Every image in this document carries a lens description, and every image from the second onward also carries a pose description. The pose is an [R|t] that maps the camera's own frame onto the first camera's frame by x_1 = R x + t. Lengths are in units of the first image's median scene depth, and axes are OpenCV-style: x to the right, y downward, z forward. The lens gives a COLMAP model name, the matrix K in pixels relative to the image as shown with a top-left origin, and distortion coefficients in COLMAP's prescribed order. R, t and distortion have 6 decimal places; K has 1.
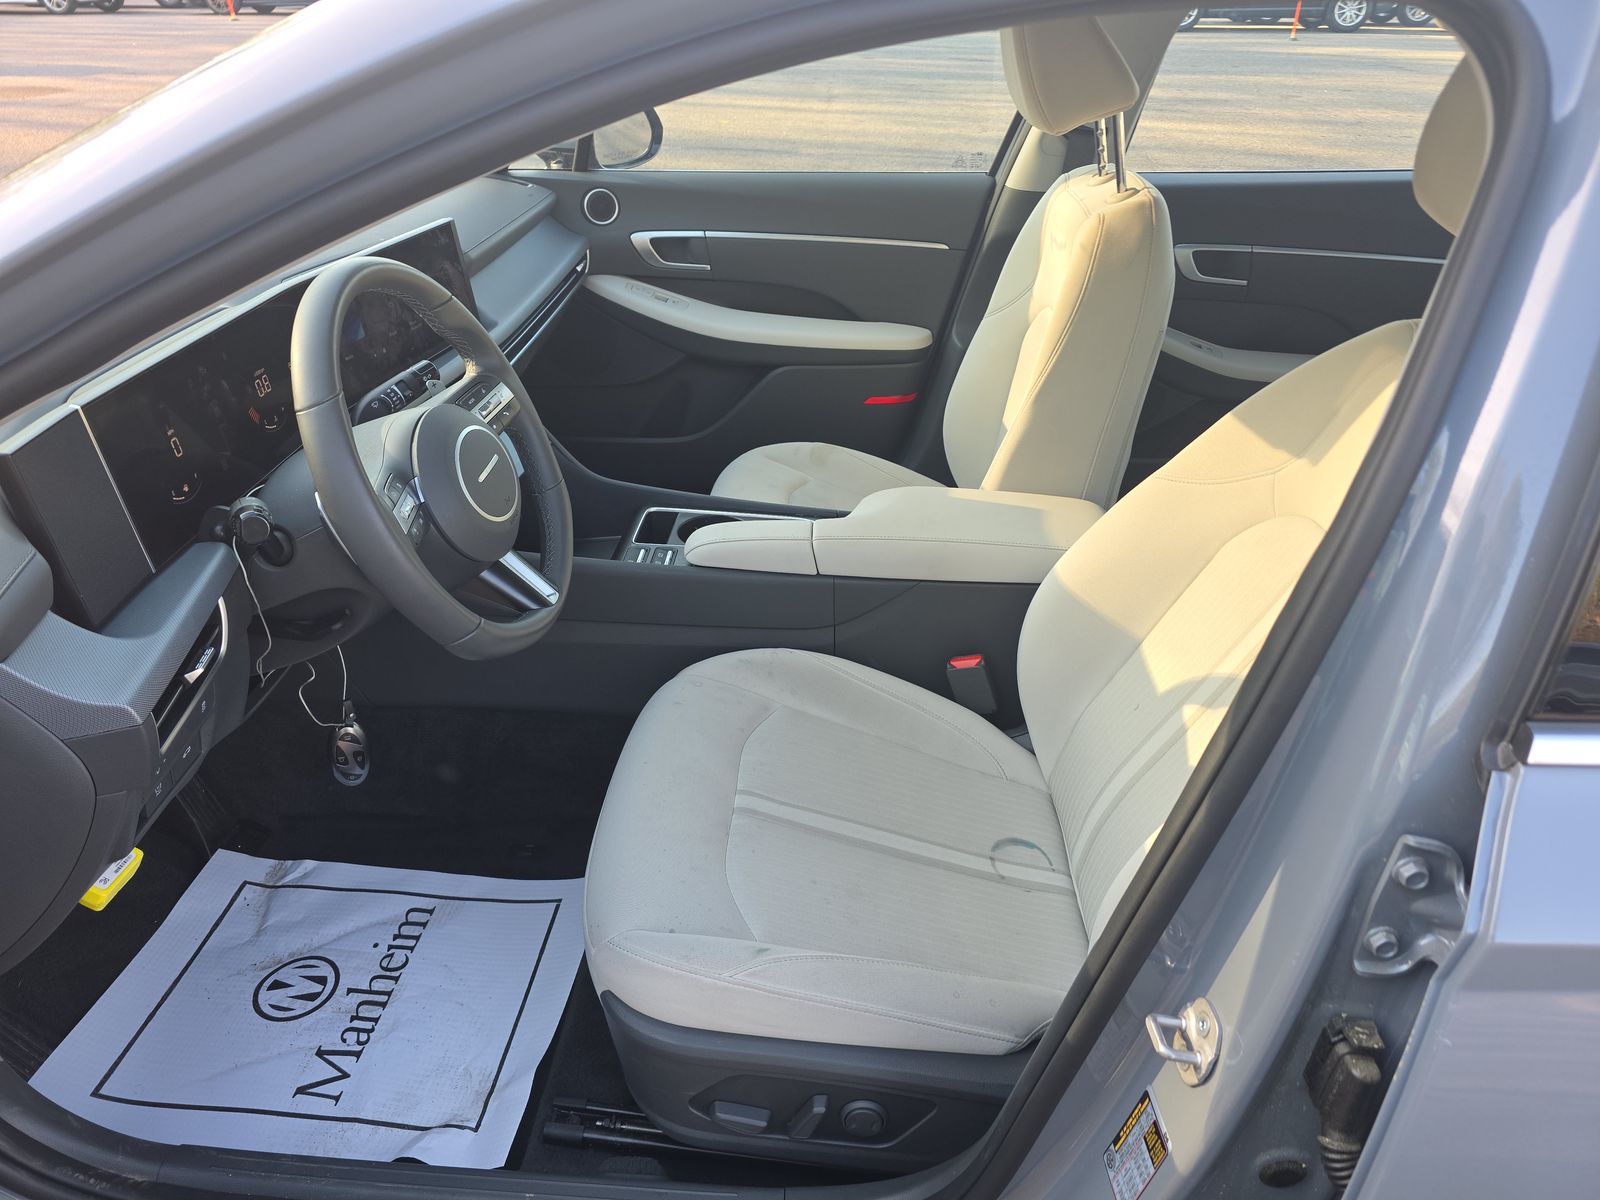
lens RADIAL K [[1081.0, 0, 809.7], [0, 1081.0, 610.7], [0, 0, 1]] dist [0.005604, -0.043588]
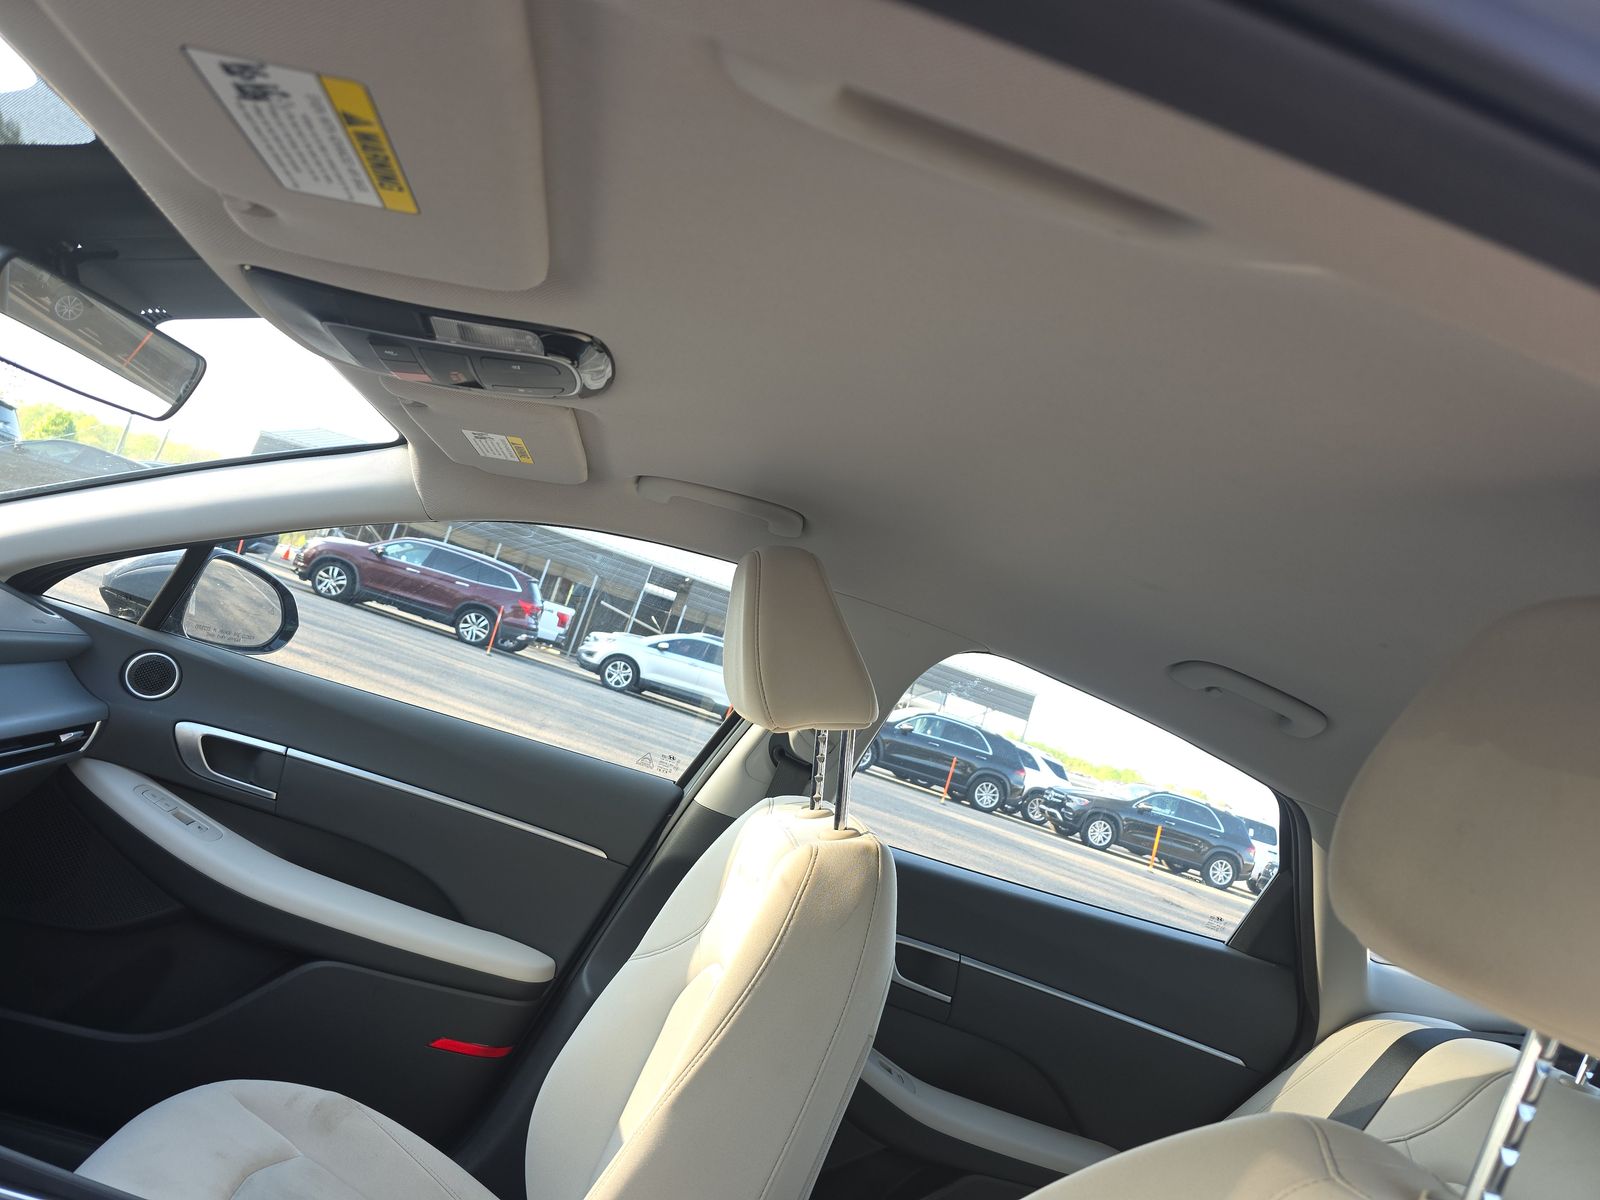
lens RADIAL K [[1038.7, 0, 770.8], [0, 1038.7, 604.7], [0, 0, 1]] dist [0.110765, -0.152327]
pose [[0.936063, 0.306019, 0.173606, 0.053027], [-0.152575, 0.797694, -0.583442, -0.061266], [-0.317029, 0.519651, 0.793383, 0.277692]]
